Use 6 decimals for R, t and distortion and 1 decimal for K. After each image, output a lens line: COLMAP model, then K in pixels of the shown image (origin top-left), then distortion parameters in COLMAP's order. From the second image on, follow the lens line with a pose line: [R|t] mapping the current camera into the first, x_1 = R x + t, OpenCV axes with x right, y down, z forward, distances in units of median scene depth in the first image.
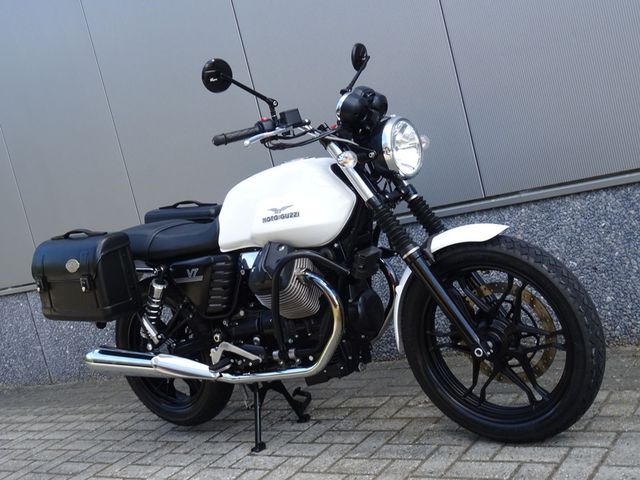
lens RADIAL K [[794.6, 0, 320.0], [0, 794.6, 240.0], [0, 0, 1]] dist [0.008281, 0.025753]
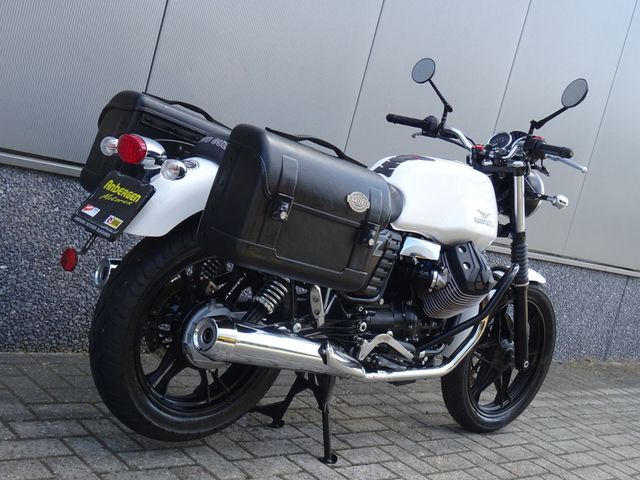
lens RADIAL K [[859.5, 0, 320.0], [0, 859.5, 240.0], [0, 0, 1]] dist [0.005547, -0.006035]
pose [[0.095520, 0.176312, 0.979689, -1.080832], [-0.196481, 0.968166, -0.155082, 0.194681], [-0.975844, -0.177677, 0.127121, 1.005515]]
